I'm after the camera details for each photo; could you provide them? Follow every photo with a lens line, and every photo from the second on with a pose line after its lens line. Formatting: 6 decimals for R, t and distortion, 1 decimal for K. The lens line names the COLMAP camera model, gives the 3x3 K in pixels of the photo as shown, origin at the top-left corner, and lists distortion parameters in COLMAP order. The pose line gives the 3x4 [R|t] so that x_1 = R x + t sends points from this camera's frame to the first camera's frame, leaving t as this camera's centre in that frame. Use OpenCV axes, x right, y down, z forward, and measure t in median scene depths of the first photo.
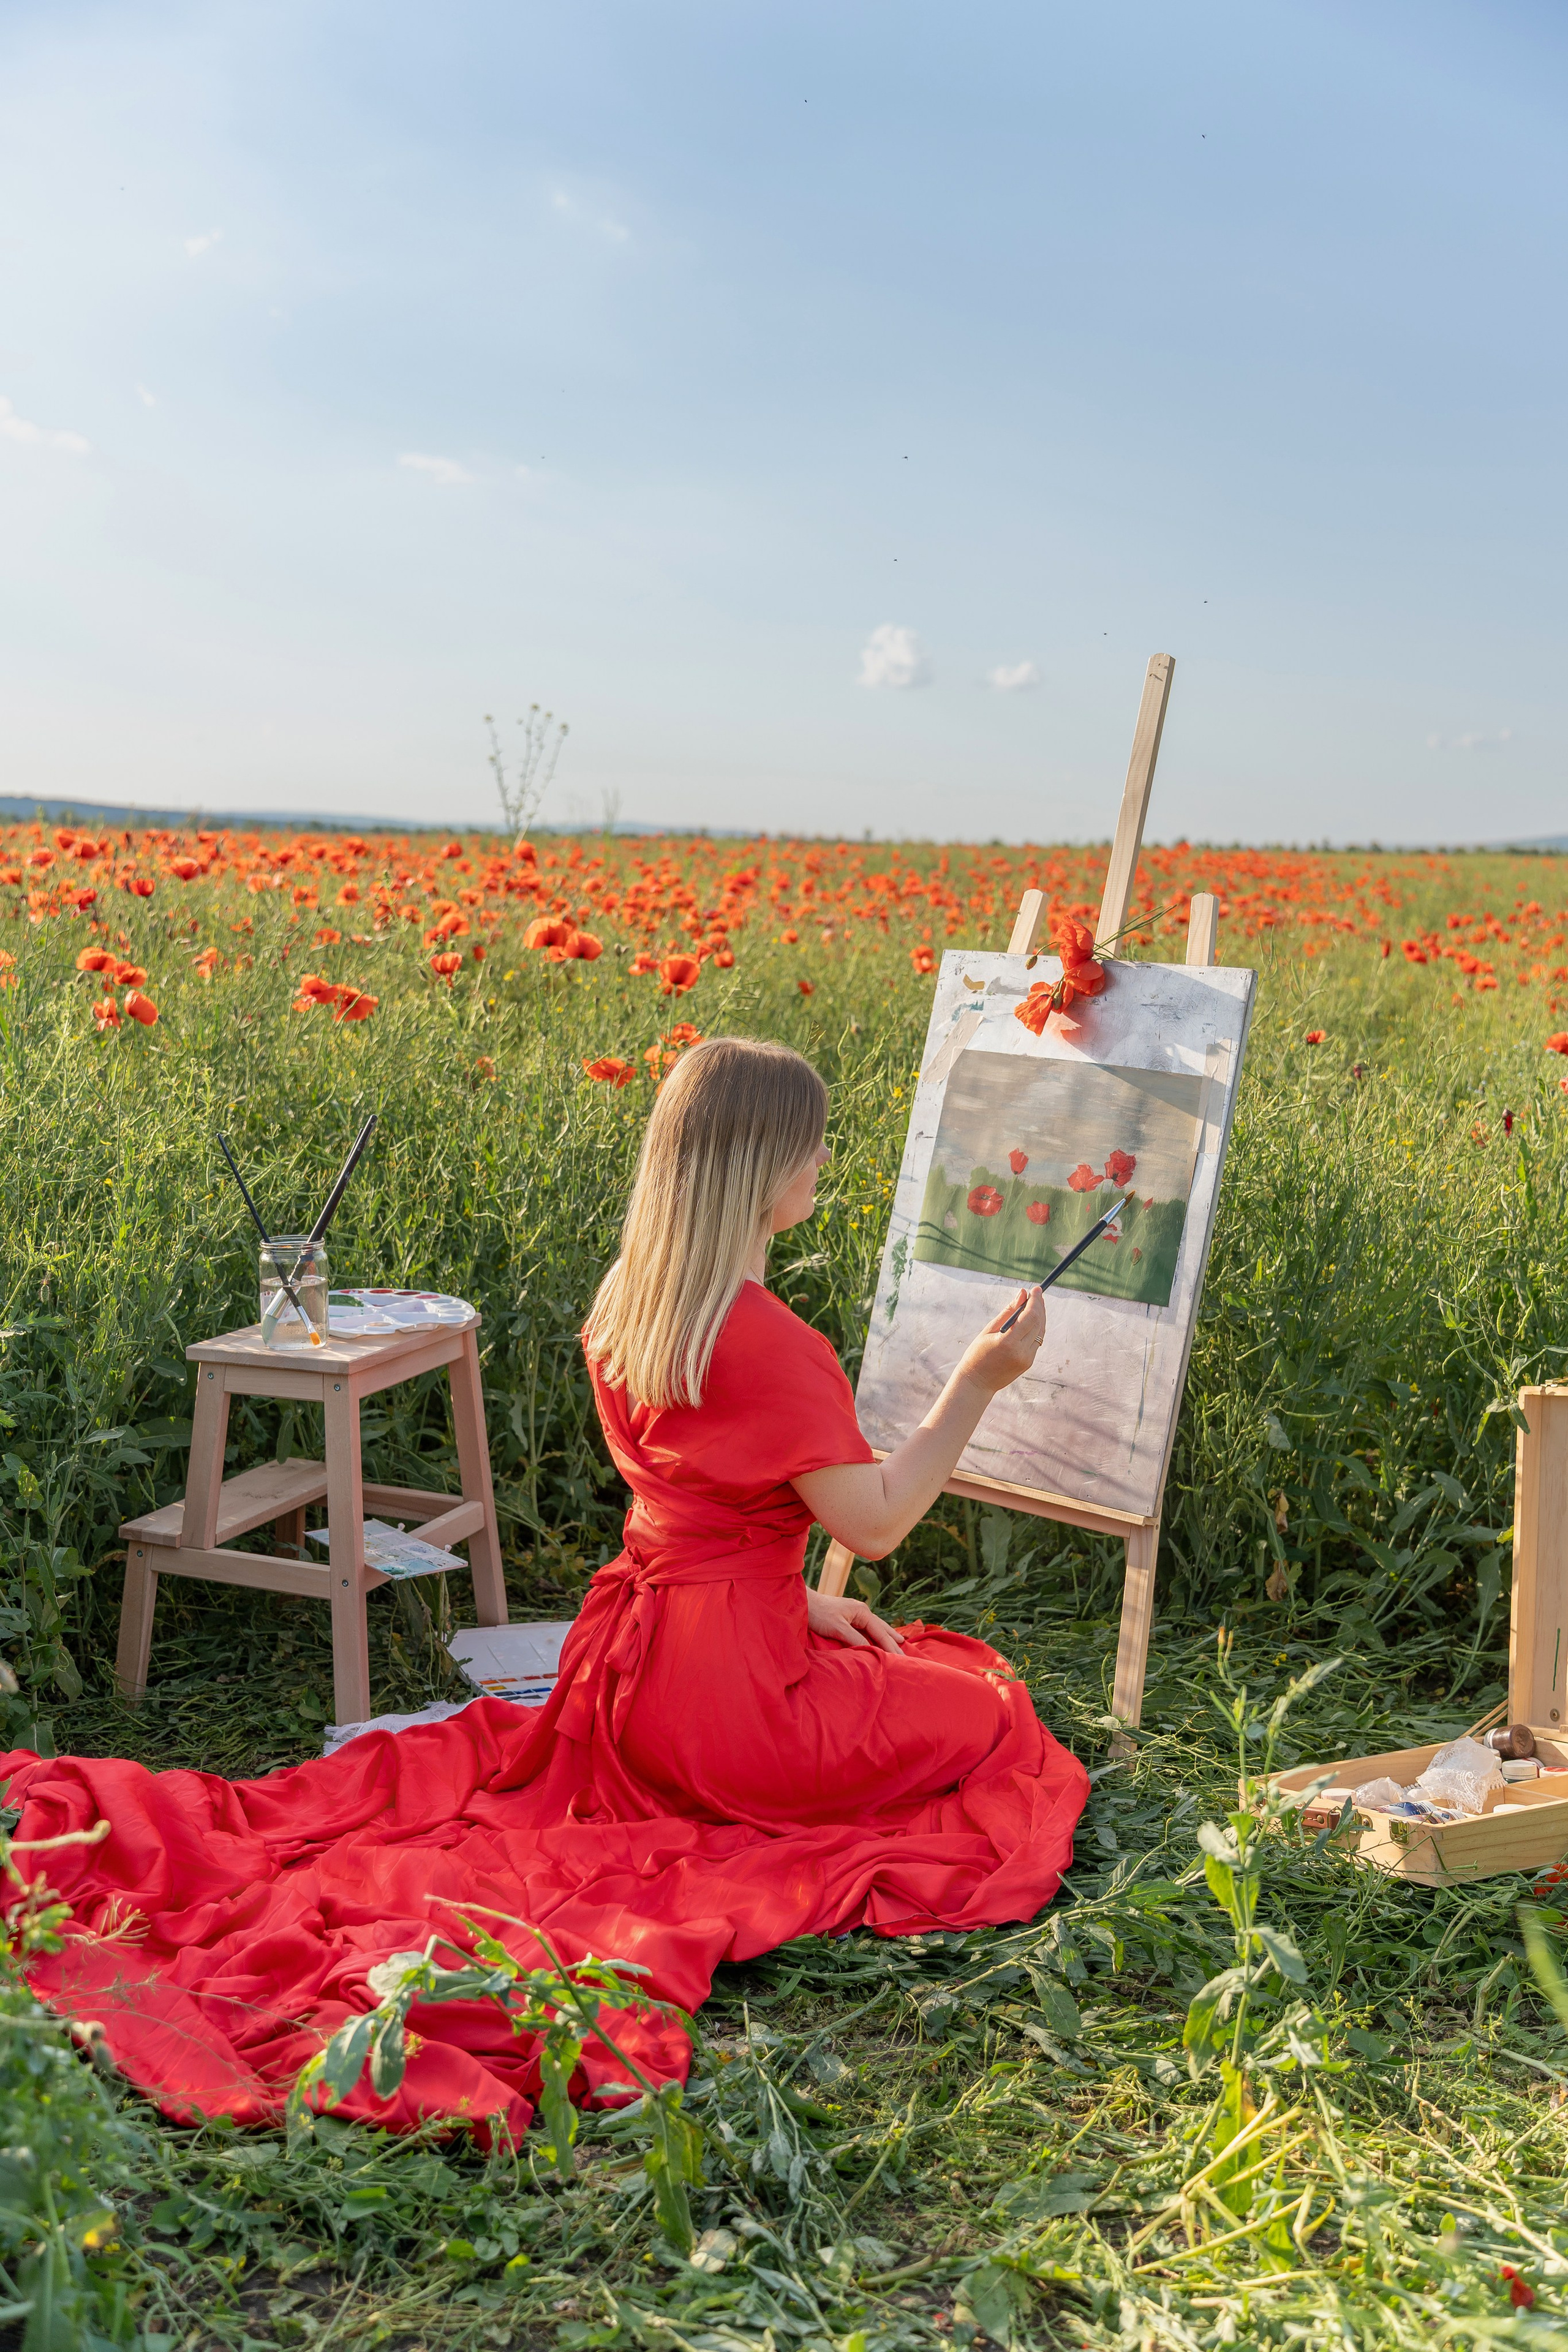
lens RADIAL K [[2464.6, 0, 784.0], [0, 2464.6, 1176.0], [0, 0, 1]] dist [-0.004642, -0.008398]
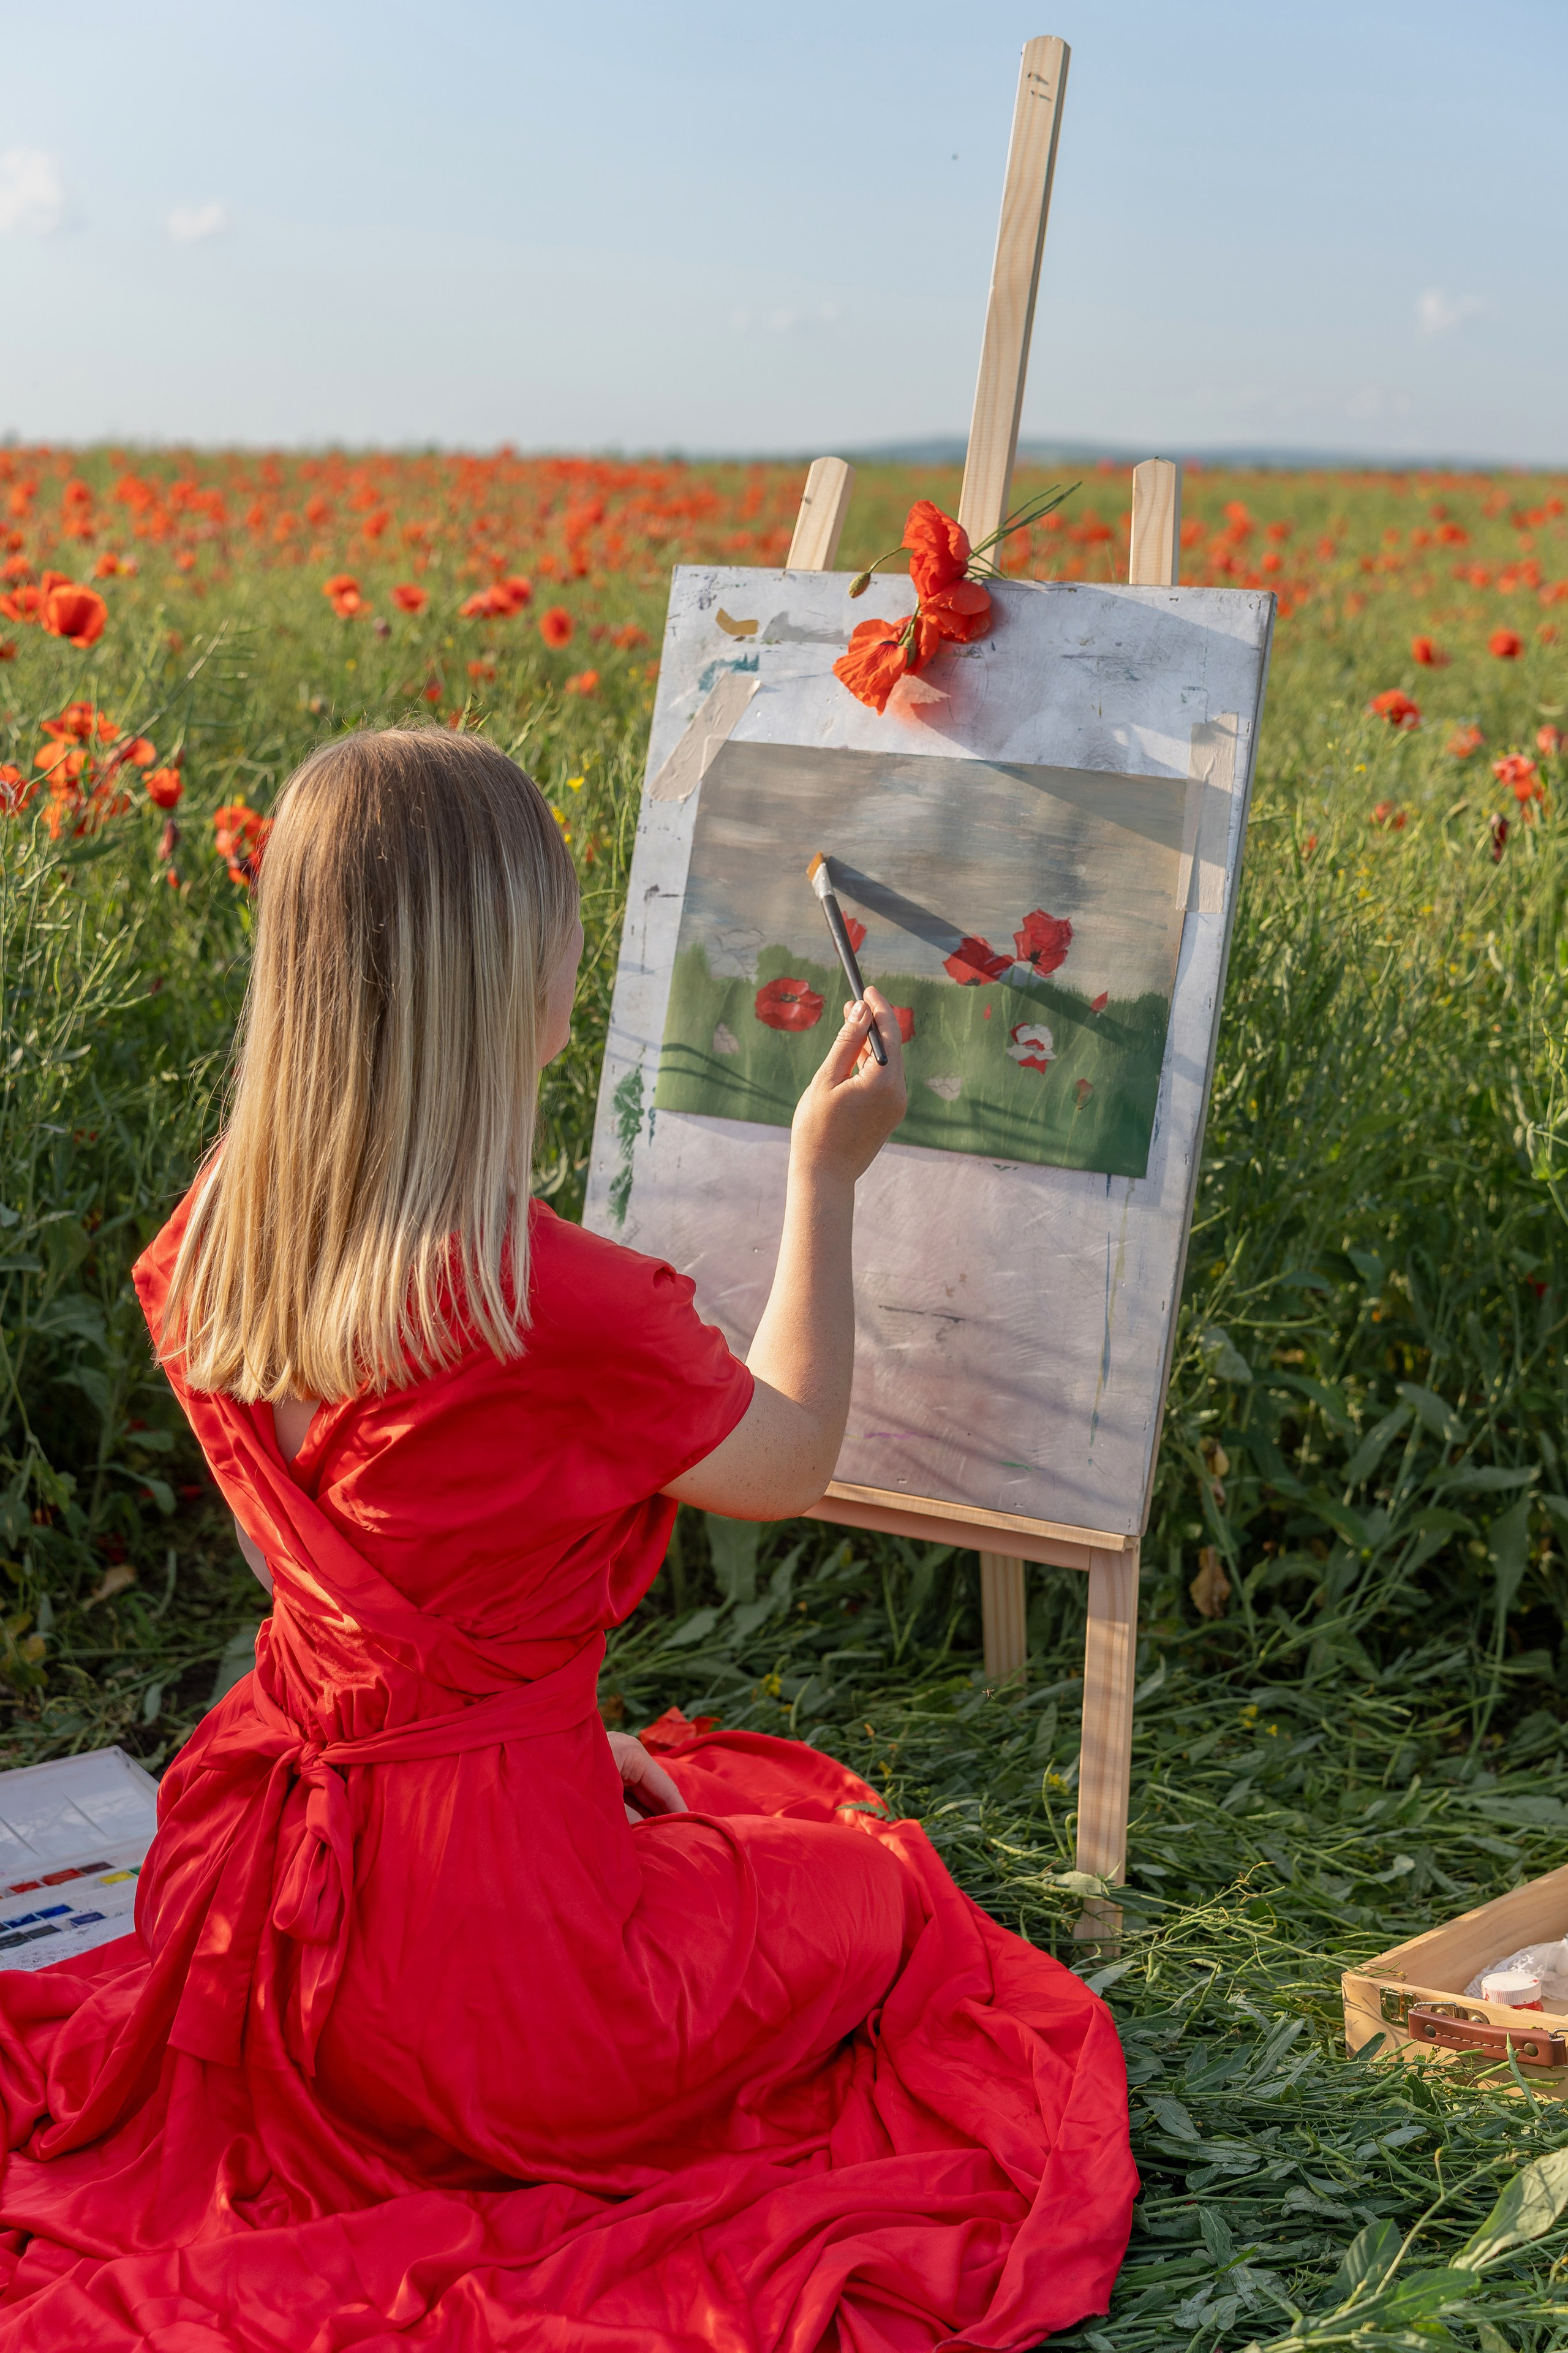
lens RADIAL K [[3169.2, 0, 805.7], [0, 3169.2, 1240.7], [0, 0, 1]] dist [-0.005528, -0.015559]
pose [[0.963930, -0.063230, 0.258534, -0.113771], [0.034403, 0.992822, 0.114546, -0.020562], [-0.263921, -0.101520, 0.959187, 0.289061]]
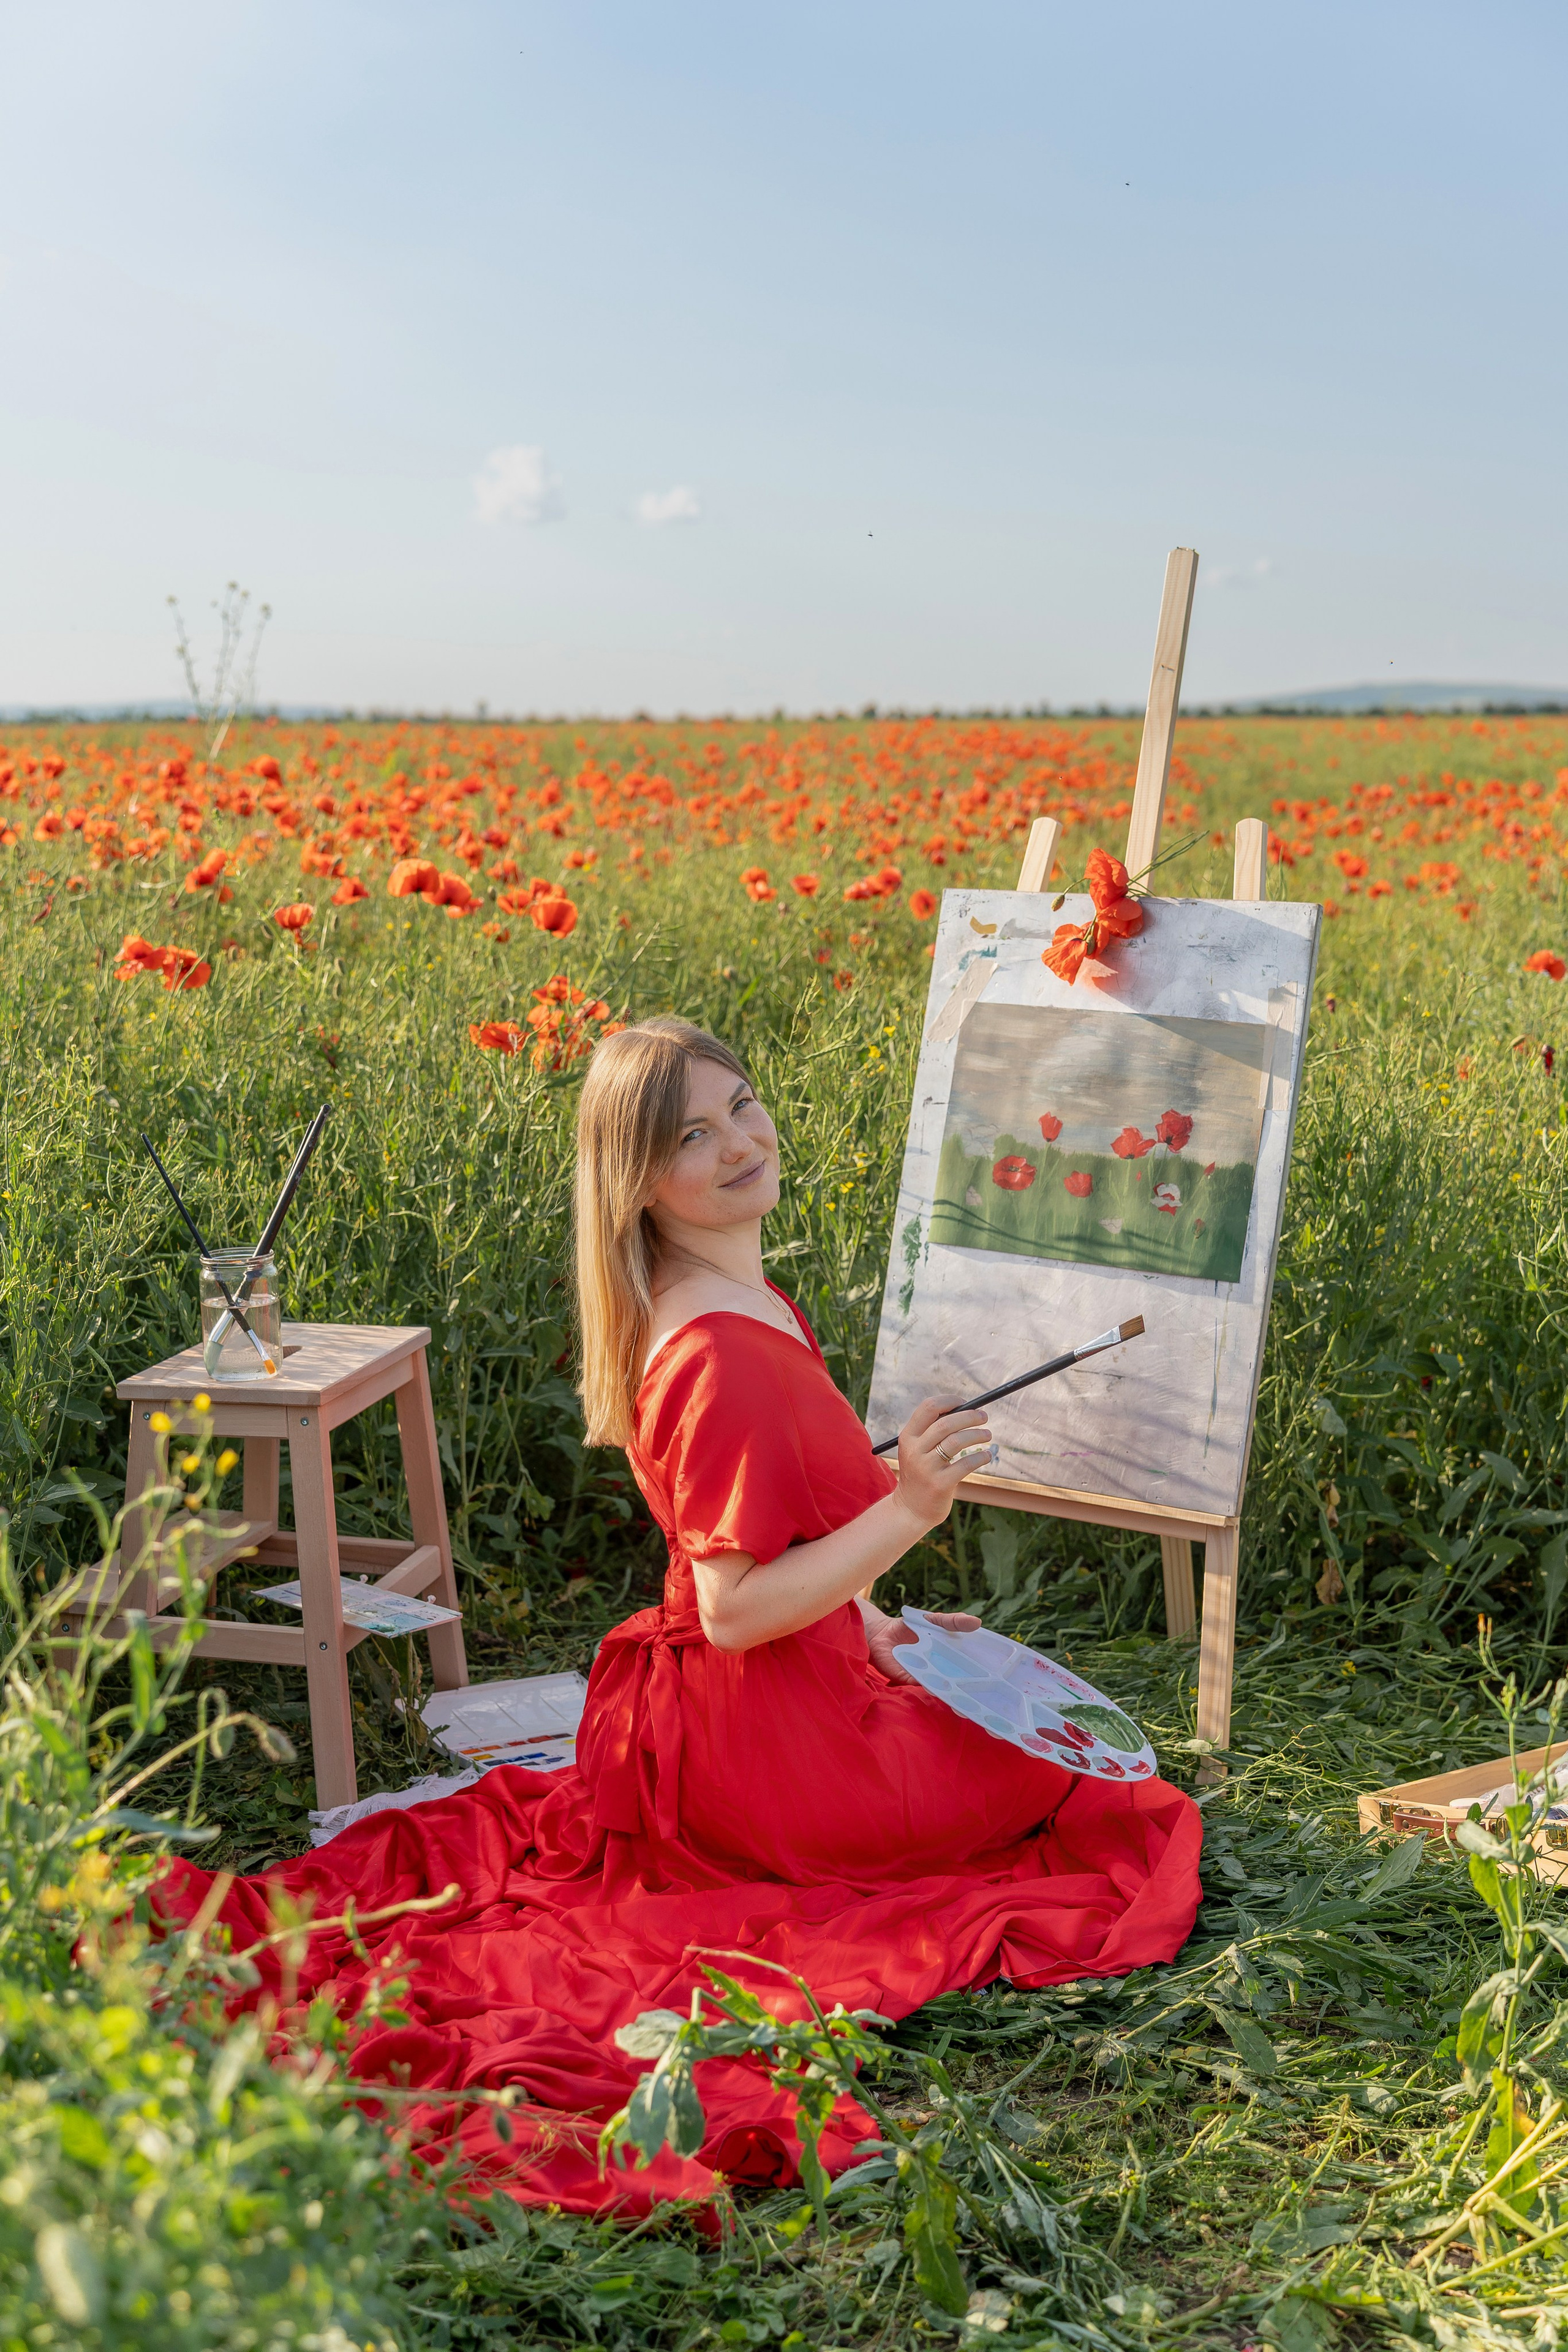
lens RADIAL K [[3053.4, 0, 787.2], [0, 3053.4, 1220.7], [0, 0, 1]] dist [-0.004937, 0.001216]
pose [[0.991394, -0.045107, 0.122893, -0.138809], [0.041604, 0.998656, 0.030922, -0.010428], [-0.124123, -0.025543, 0.991938, -0.080082]]
